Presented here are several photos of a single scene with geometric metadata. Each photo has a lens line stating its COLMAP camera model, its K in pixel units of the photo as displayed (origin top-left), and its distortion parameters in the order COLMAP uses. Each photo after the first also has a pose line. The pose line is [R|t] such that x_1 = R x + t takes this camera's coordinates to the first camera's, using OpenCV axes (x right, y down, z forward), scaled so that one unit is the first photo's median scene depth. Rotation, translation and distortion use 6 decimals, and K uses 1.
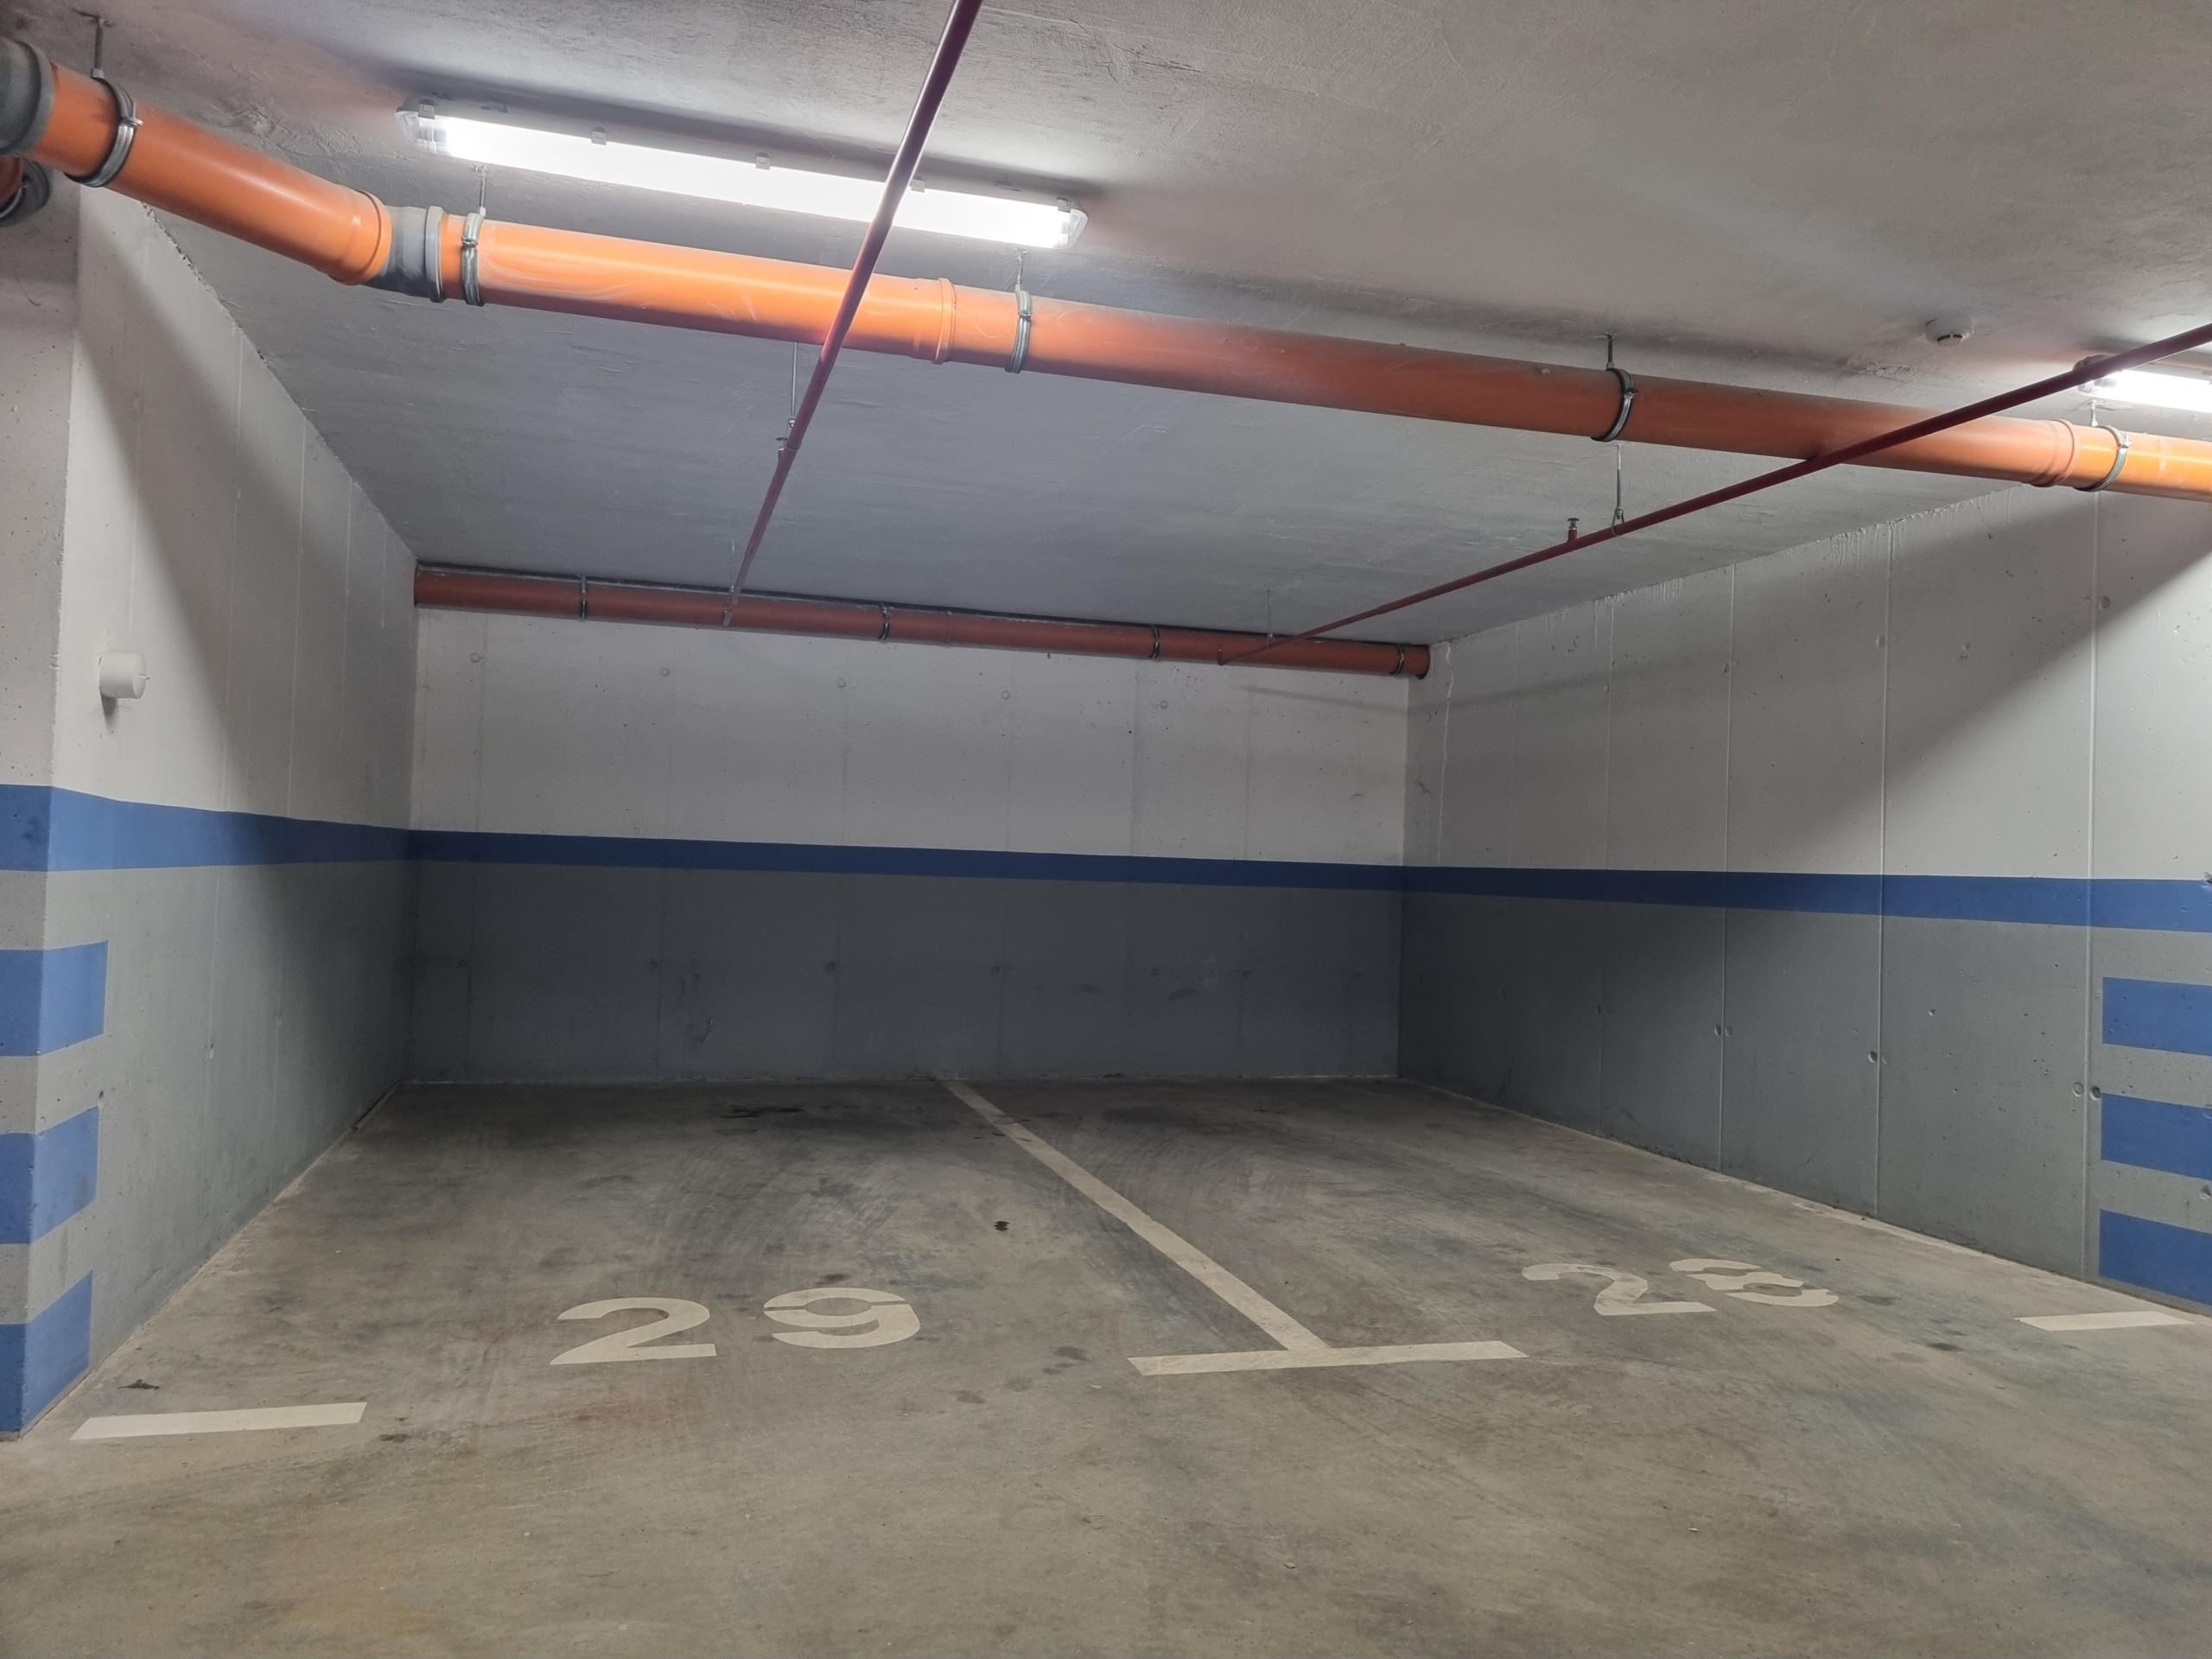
lens RADIAL K [[1678.6, 0, 1157.2], [0, 1678.6, 824.5], [0, 0, 1]] dist [0.064166, -0.057023]
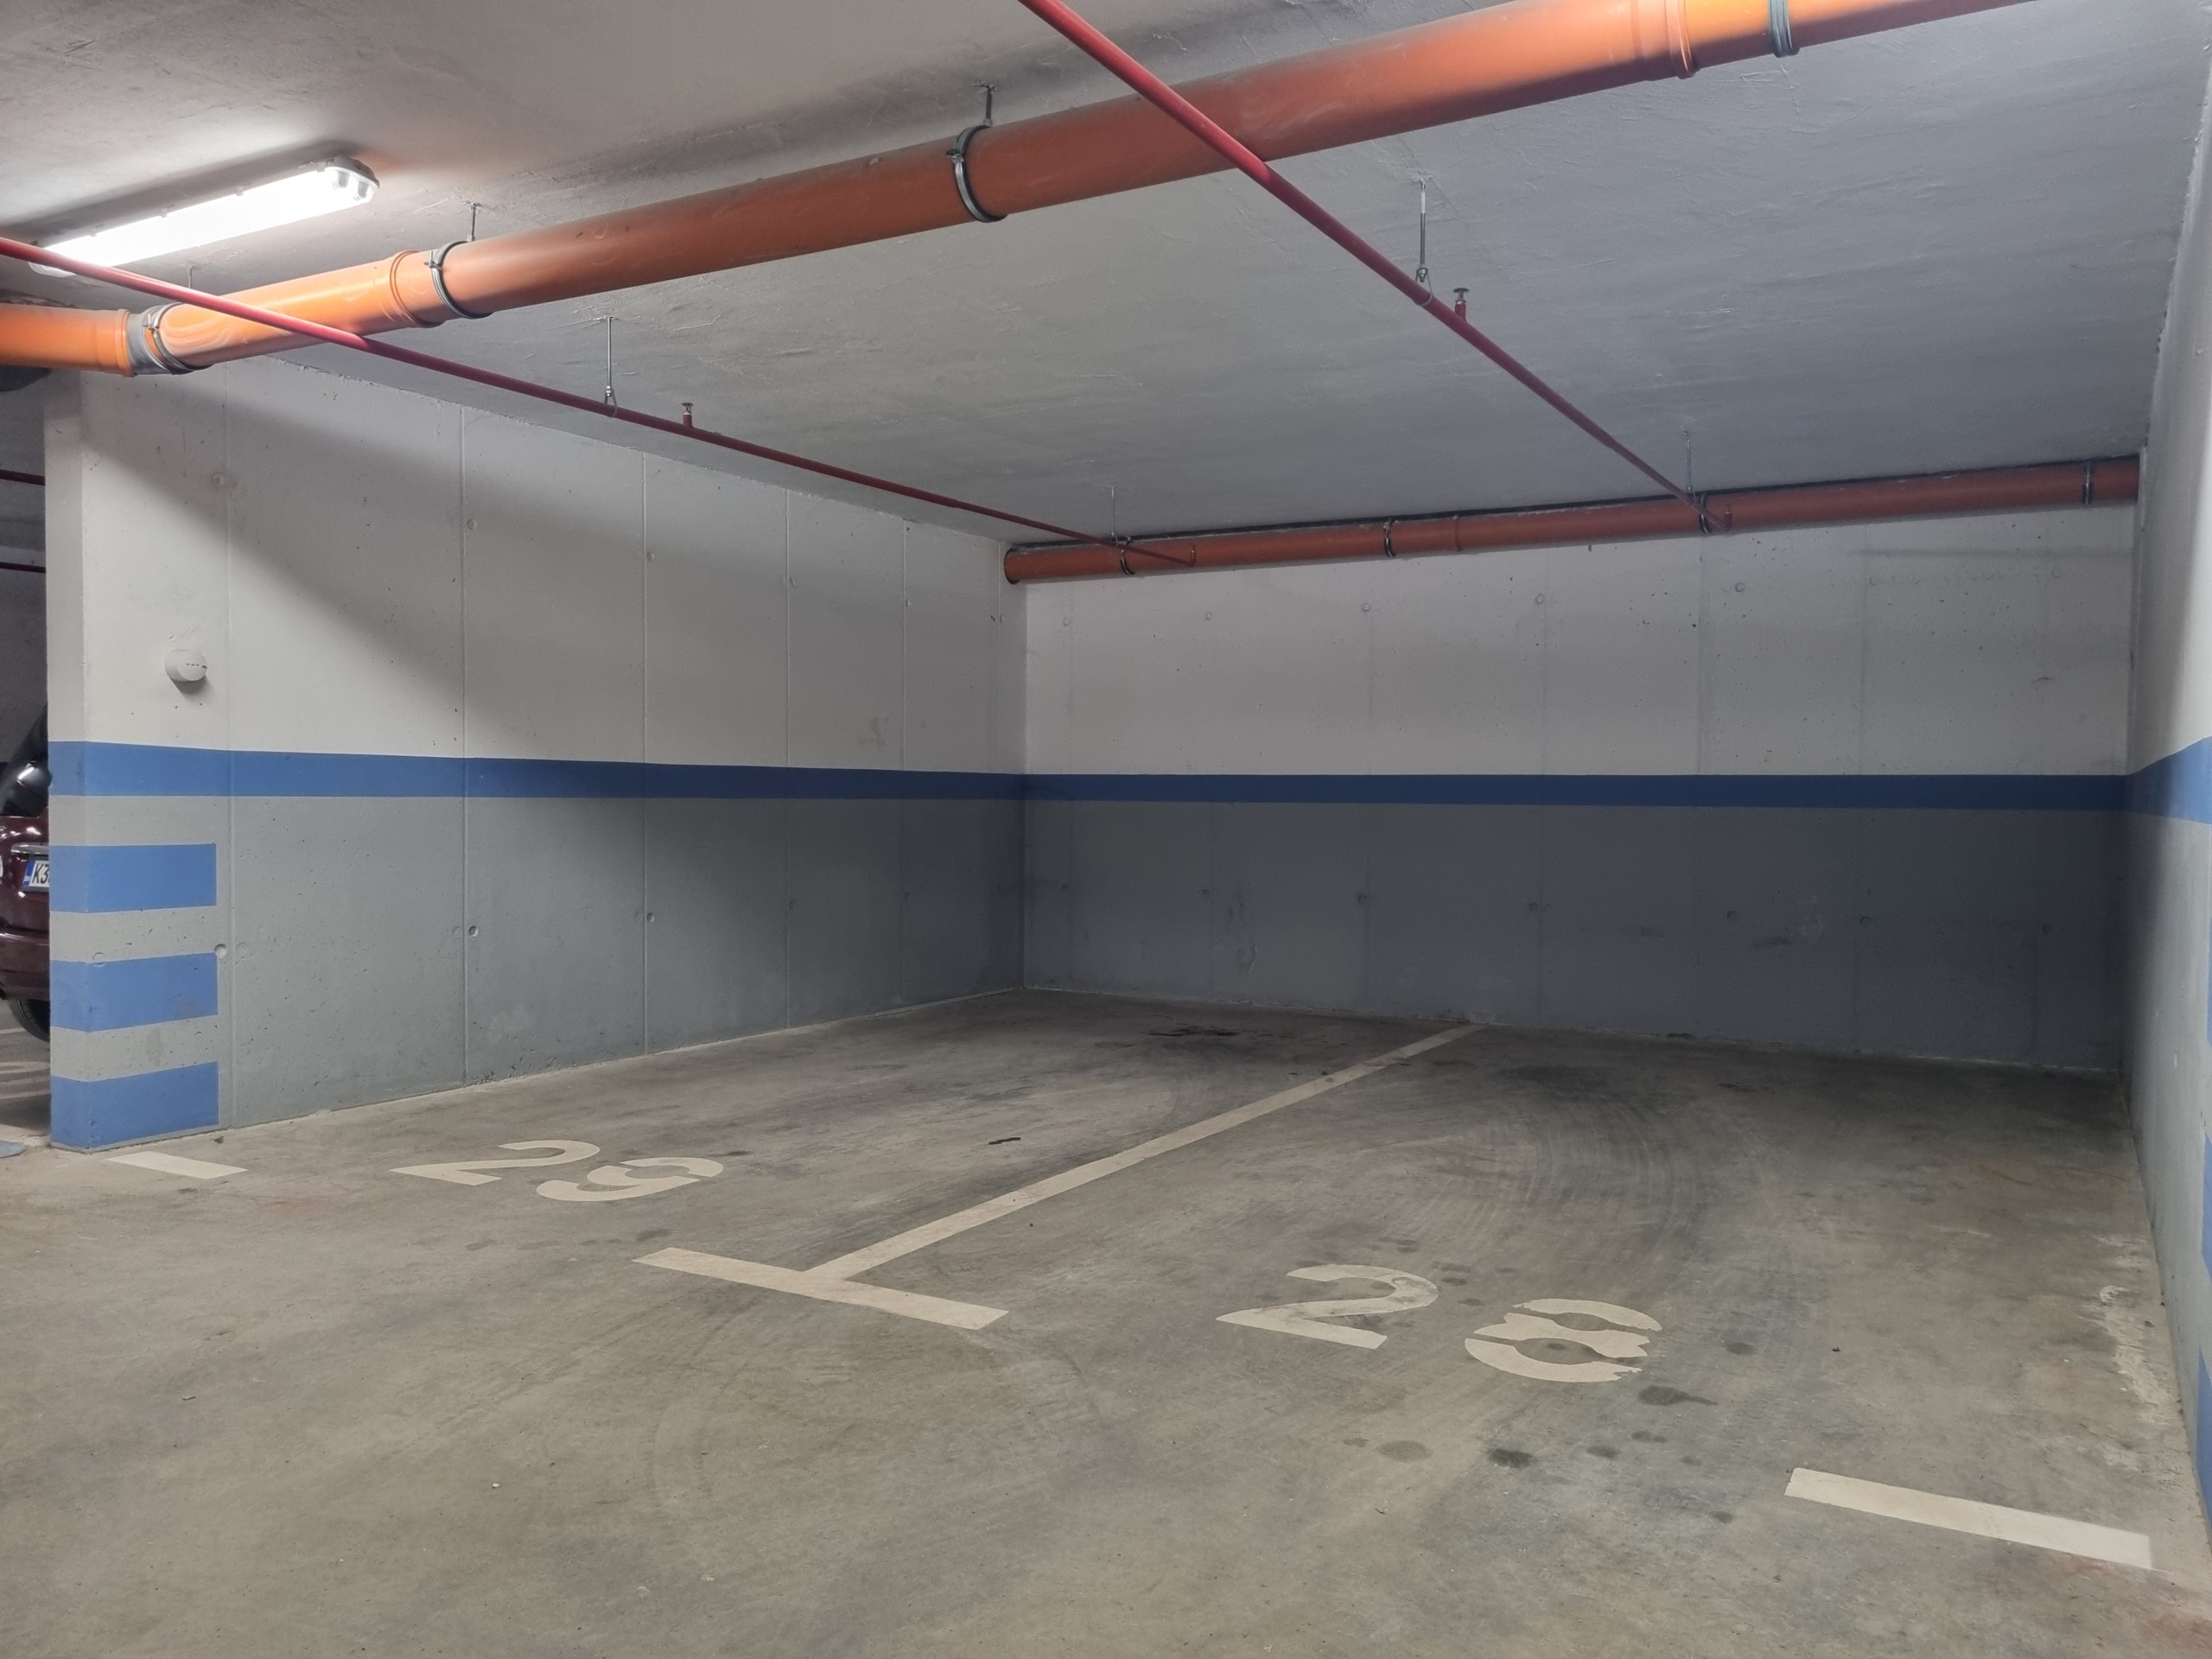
lens RADIAL K [[1678.6, 0, 1110.9], [0, 1678.6, 837.7], [0, 0, 1]] dist [0.064166, -0.057023]
pose [[0.688166, -0.010211, -0.725482, 0.907692], [0.034811, 0.999214, 0.018956, 0.055095], [0.724718, -0.038300, 0.687980, 0.487737]]
